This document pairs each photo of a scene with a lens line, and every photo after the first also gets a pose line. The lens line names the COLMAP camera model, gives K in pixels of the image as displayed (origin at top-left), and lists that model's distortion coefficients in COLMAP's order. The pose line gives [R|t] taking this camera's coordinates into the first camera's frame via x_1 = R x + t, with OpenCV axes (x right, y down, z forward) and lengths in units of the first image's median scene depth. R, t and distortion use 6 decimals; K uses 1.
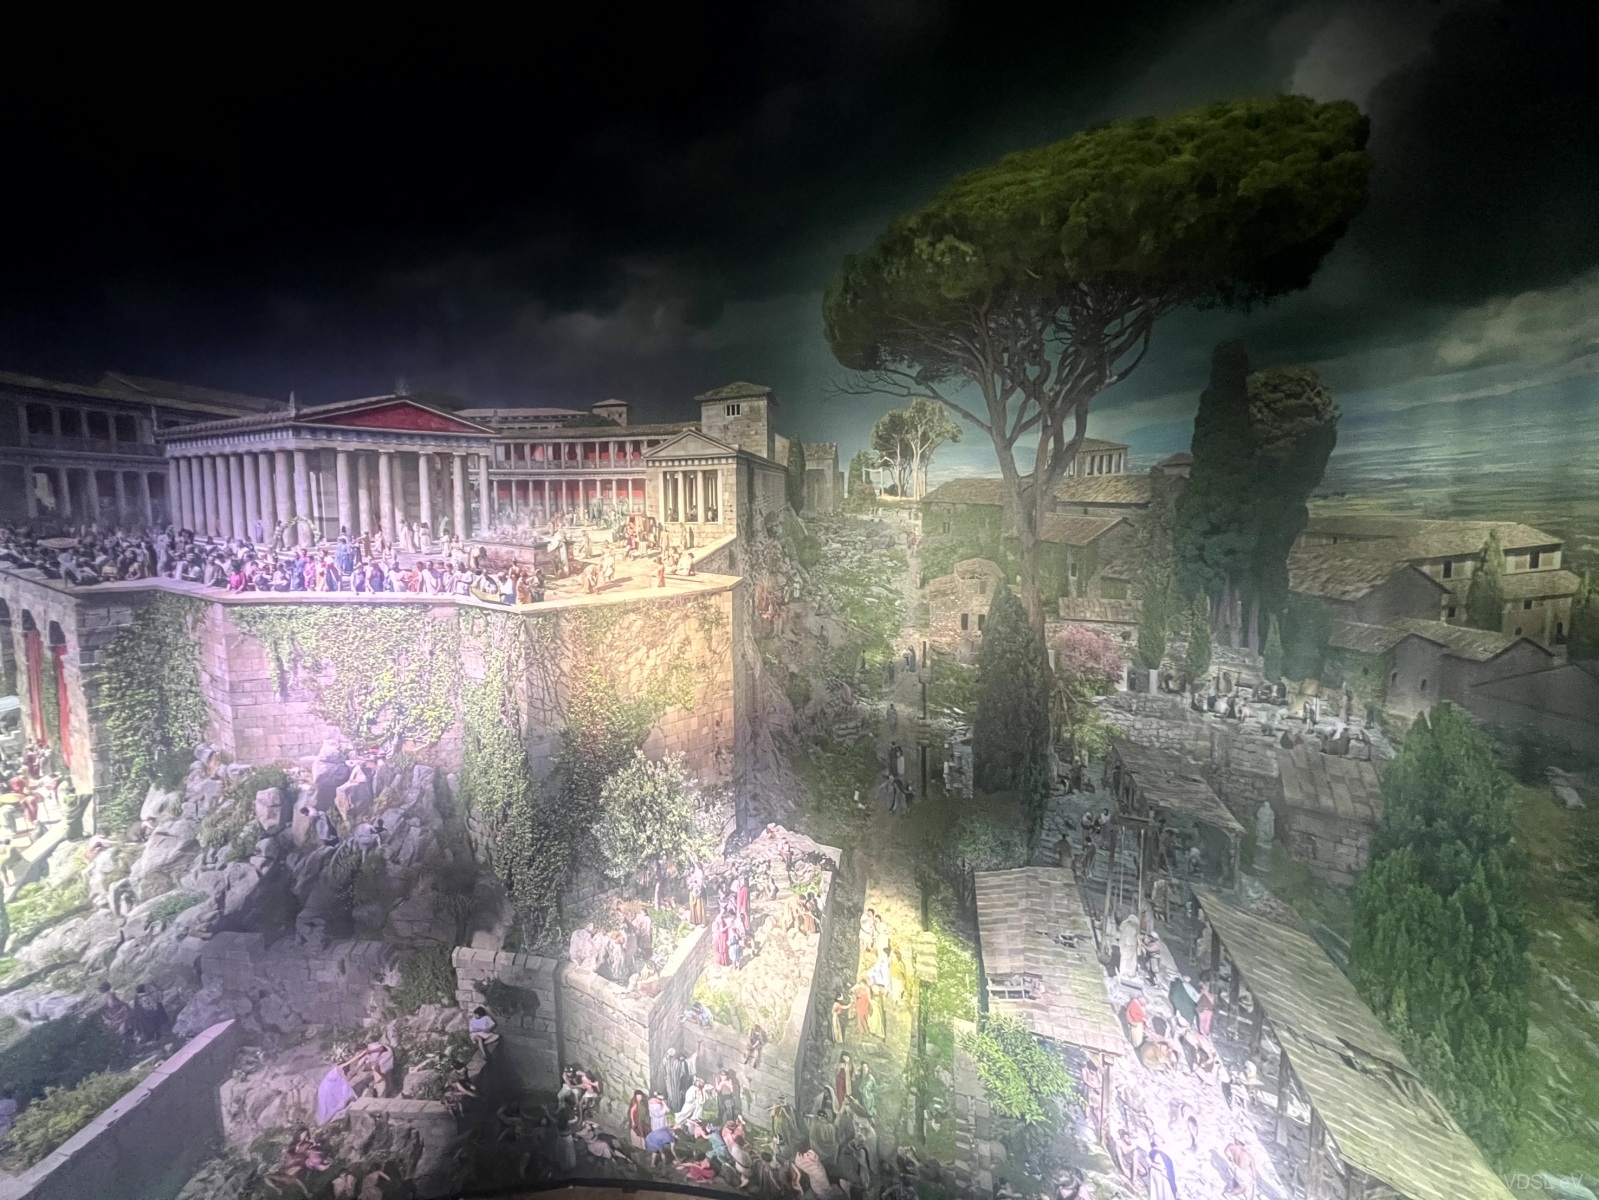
lens RADIAL K [[639.1, 0, 804.0], [0, 639.1, 599.3], [0, 0, 1]] dist [-0.000643, -0.000124]
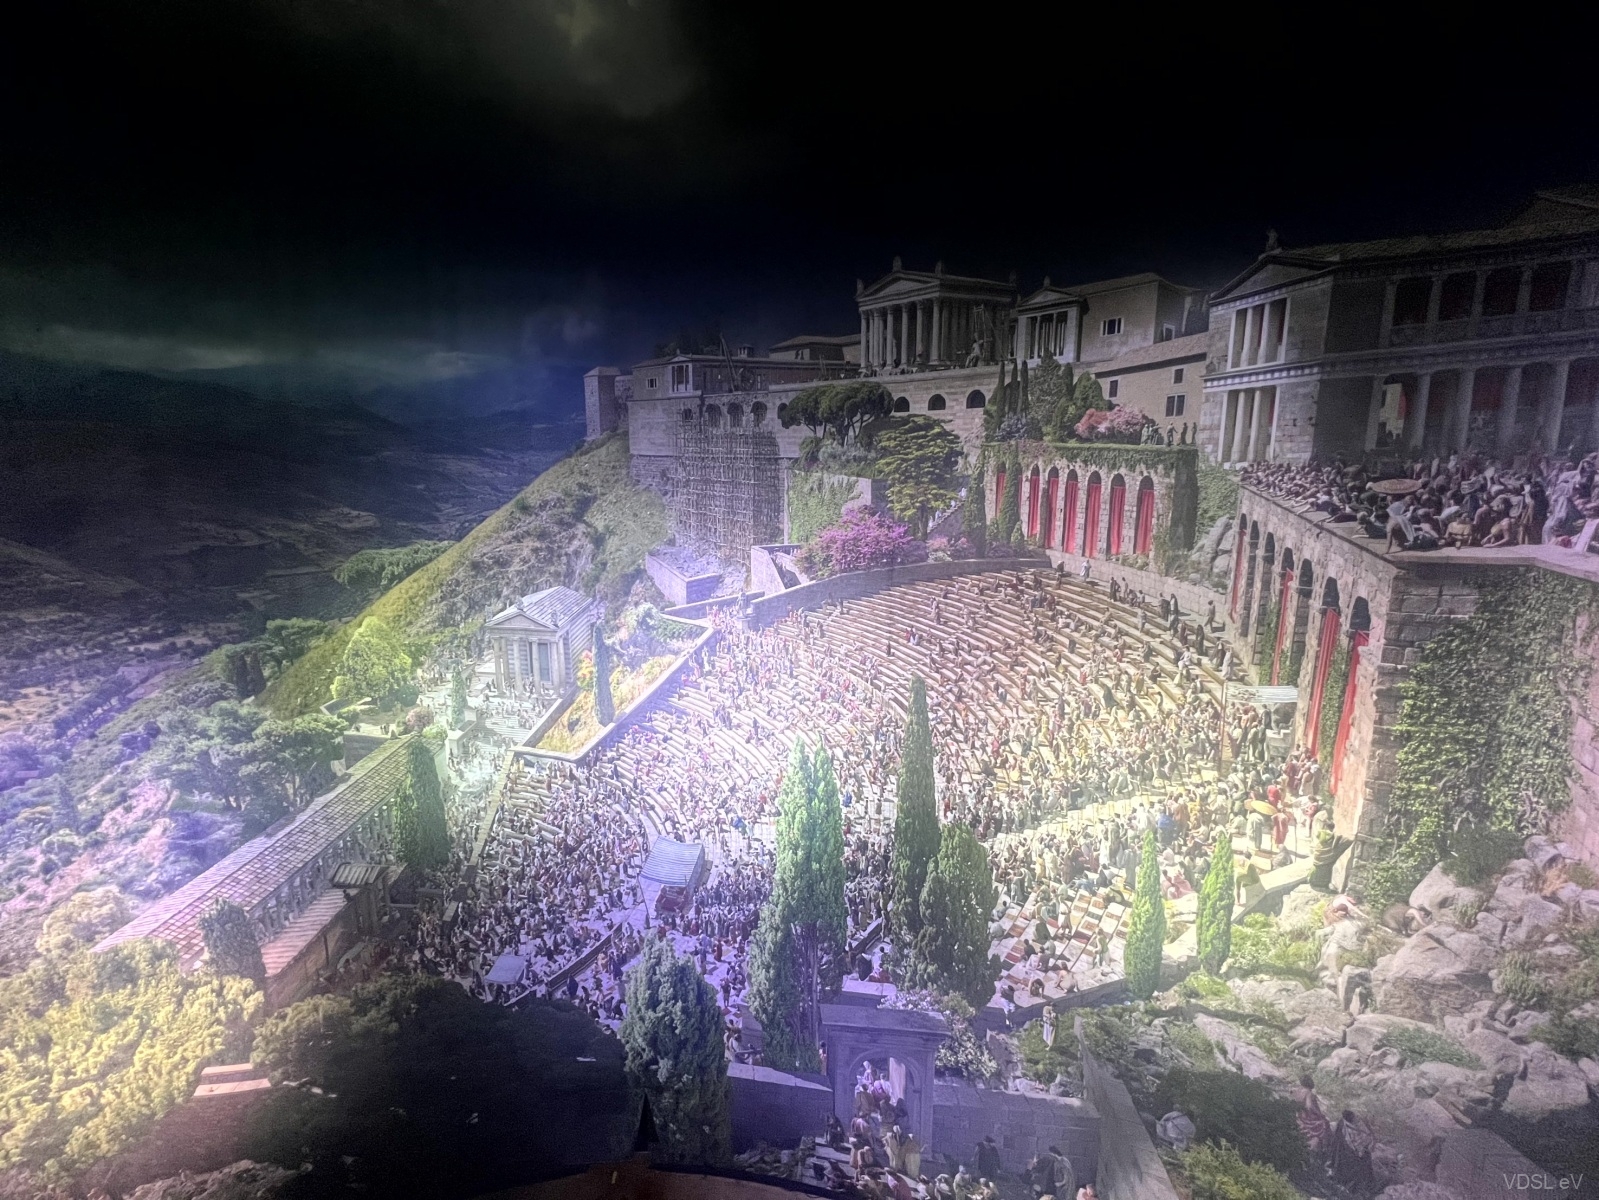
lens RADIAL K [[639.1, 0, 800.5], [0, 639.1, 600.8], [0, 0, 1]] dist [-0.000643, -0.000124]
pose [[0.279056, 0.157383, -0.947290, -0.668785], [-0.085473, 0.986633, 0.138740, -0.007554], [0.956463, 0.042252, 0.288778, 0.193893]]
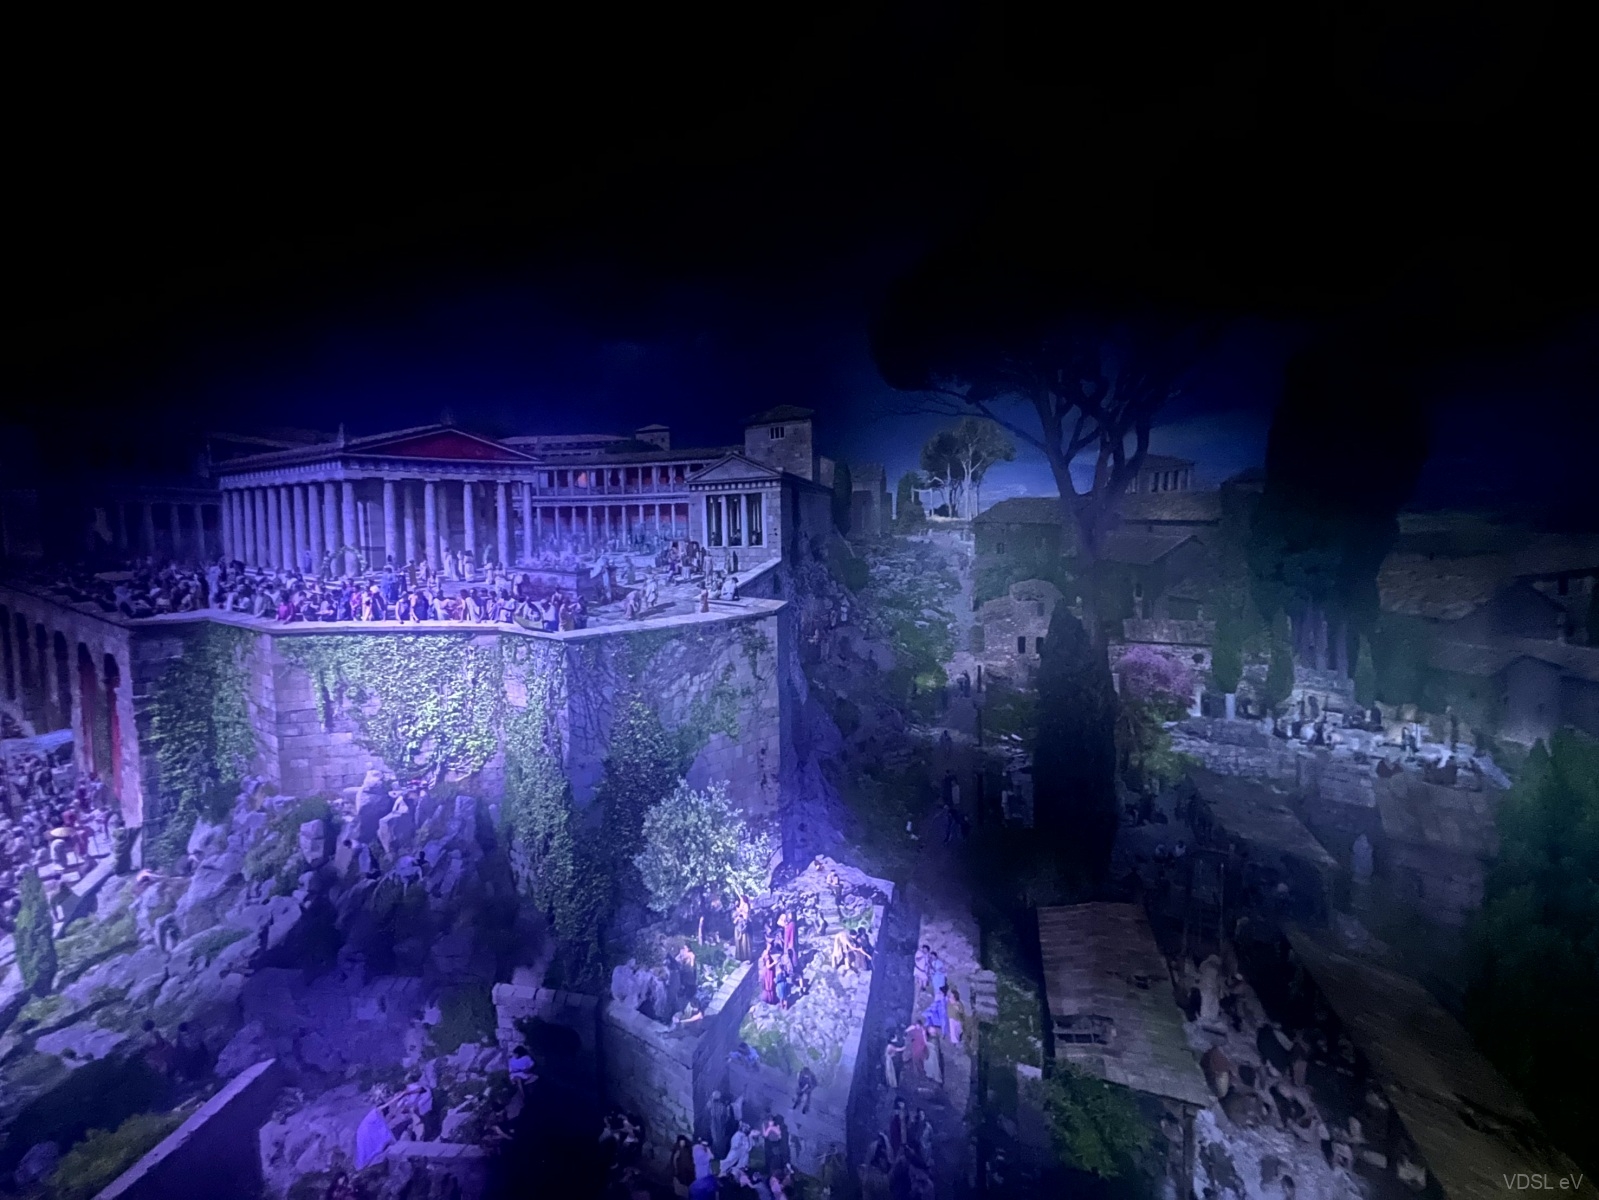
lens RADIAL K [[639.1, 0, 802.8], [0, 639.1, 598.9], [0, 0, 1]] dist [-0.000643, -0.000124]
pose [[0.999581, -0.012336, -0.026199, -0.054590], [0.011451, 0.999368, -0.033660, -0.005661], [0.026598, 0.033346, 0.999090, 0.021884]]
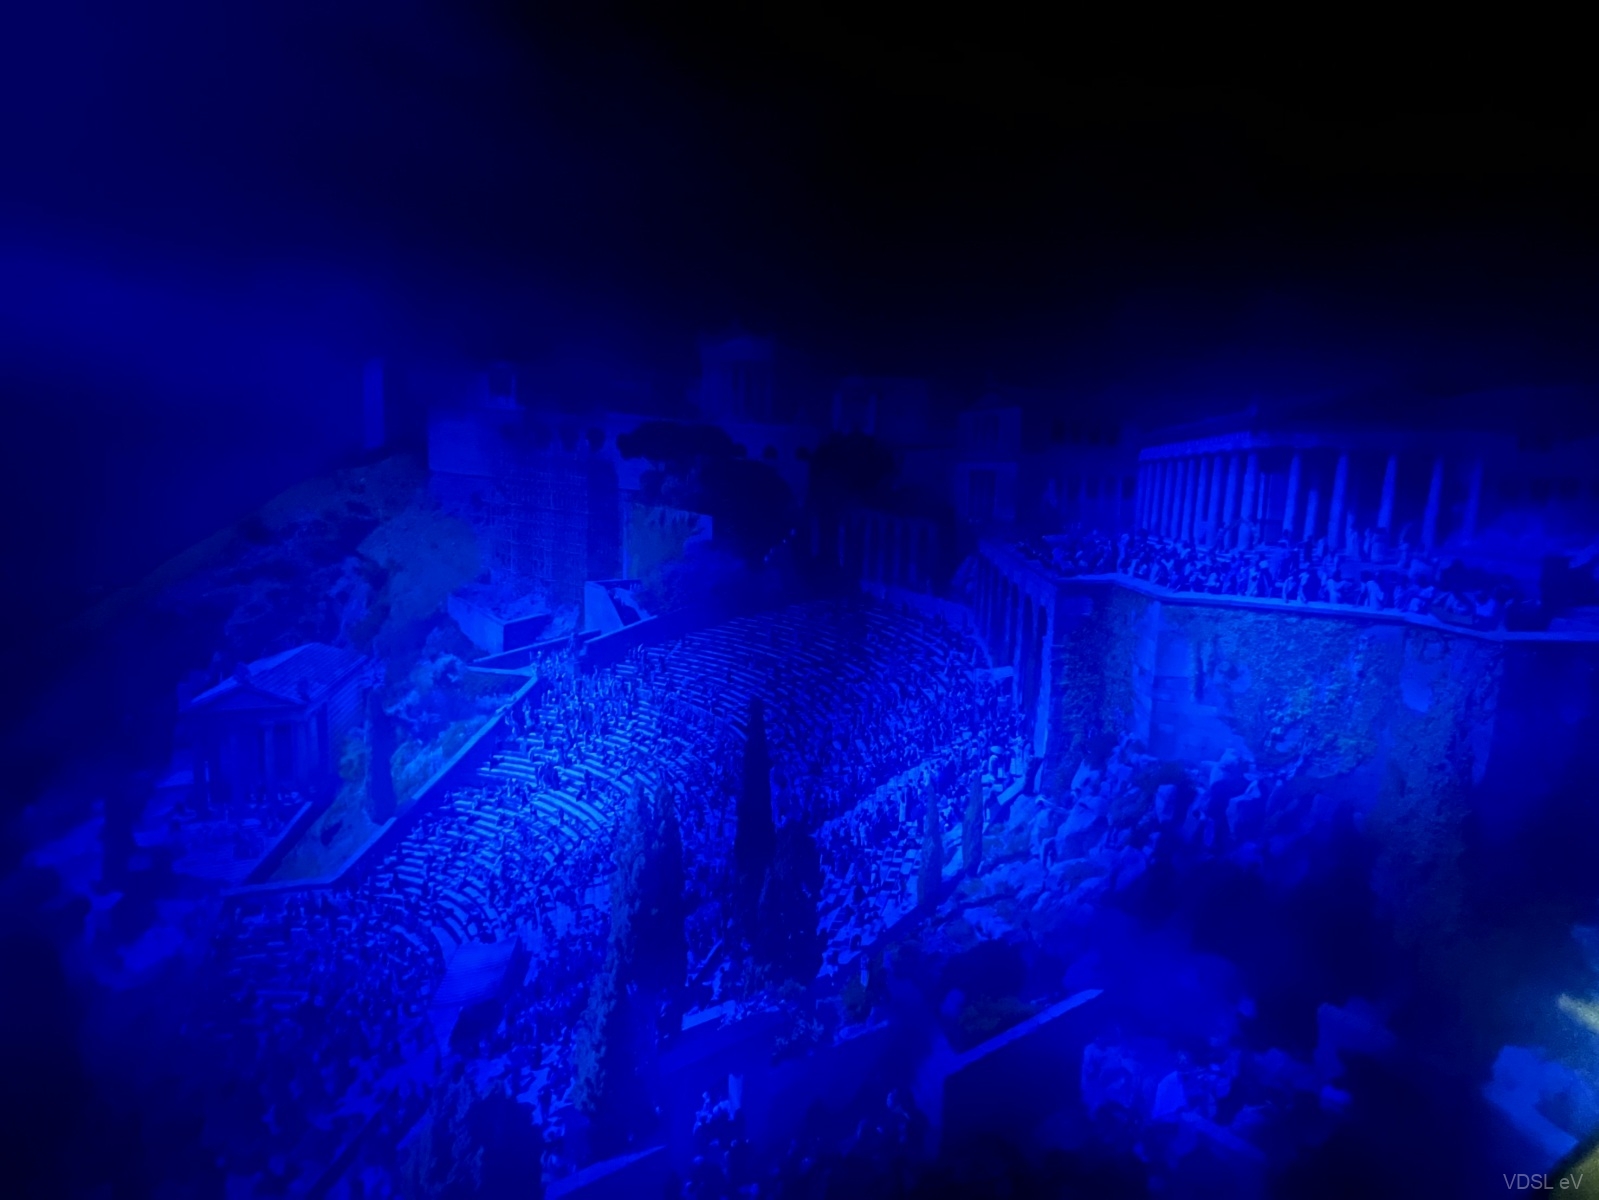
lens RADIAL K [[639.1, 0, 805.8], [0, 639.1, 599.5], [0, 0, 1]] dist [-0.000643, -0.000124]
pose [[0.830110, 0.091062, -0.550114, -0.888049], [-0.087387, 0.995630, 0.032945, 0.022018], [0.550710, 0.020725, 0.834439, -0.199021]]
